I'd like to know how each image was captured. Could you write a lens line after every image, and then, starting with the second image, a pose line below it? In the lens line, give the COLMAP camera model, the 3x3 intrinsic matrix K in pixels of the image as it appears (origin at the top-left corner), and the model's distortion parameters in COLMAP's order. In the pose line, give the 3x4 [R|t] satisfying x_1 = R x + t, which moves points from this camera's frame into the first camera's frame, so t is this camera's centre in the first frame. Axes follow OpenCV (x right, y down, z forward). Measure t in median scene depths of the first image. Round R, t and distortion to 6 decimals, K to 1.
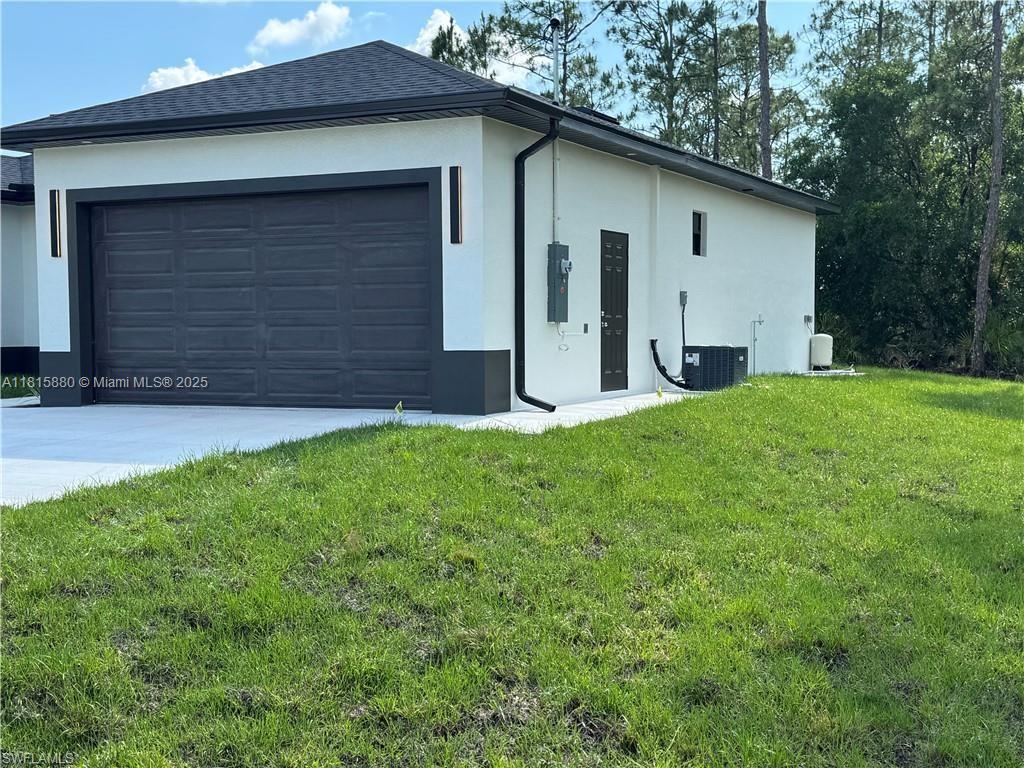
lens RADIAL K [[1382.6, 0, 517.9], [0, 1382.6, 383.3], [0, 0, 1]] dist [0.167024, -0.328732]
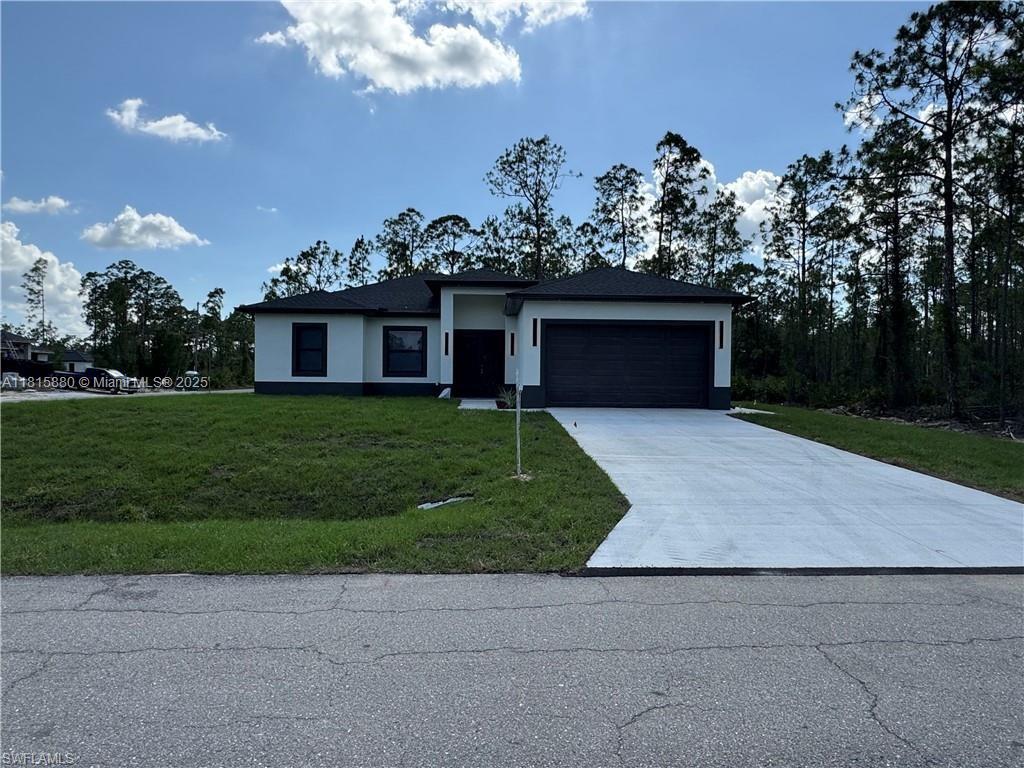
lens RADIAL K [[624.4, 0, 508.2], [0, 624.4, 381.1], [0, 0, 1]] dist [-0.010478, 0.002274]
pose [[0.889870, 0.014820, 0.455974, -0.916093], [0.000458, 0.999443, -0.033378, 0.005905], [-0.456215, 0.029910, 0.889367, 0.077413]]
